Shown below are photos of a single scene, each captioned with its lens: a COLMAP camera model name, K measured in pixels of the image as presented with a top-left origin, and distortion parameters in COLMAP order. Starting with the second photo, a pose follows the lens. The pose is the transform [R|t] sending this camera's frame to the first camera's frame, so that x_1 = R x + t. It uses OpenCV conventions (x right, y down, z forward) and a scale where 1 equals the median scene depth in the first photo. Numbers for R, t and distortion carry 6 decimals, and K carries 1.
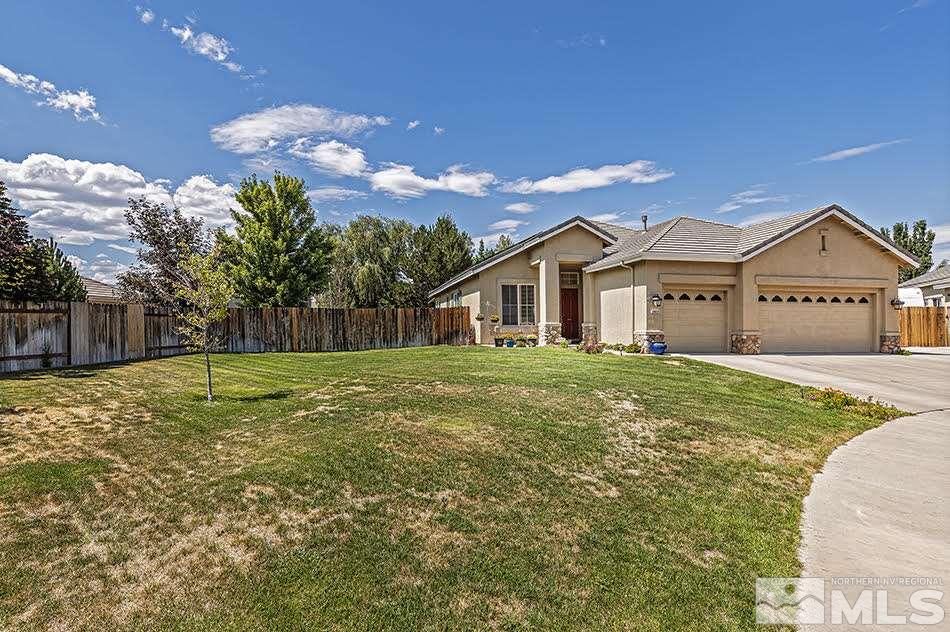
lens RADIAL K [[480.8, 0, 441.8], [0, 480.8, 339.1], [0, 0, 1]] dist [-0.004713, -0.000131]
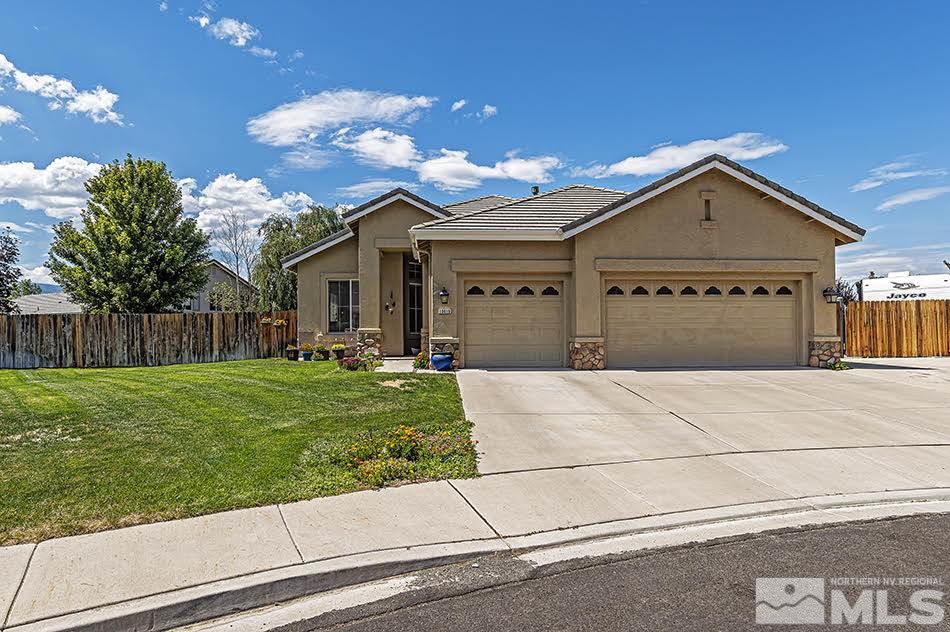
lens RADIAL K [[558.0, 0, 428.9], [0, 558.0, 335.4], [0, 0, 1]] dist [-0.001453, -0.000659]
pose [[0.993535, -0.009749, -0.113107, 0.416592], [0.006654, 0.999594, -0.027702, 0.002198], [0.113331, 0.026770, 0.993197, 0.130016]]
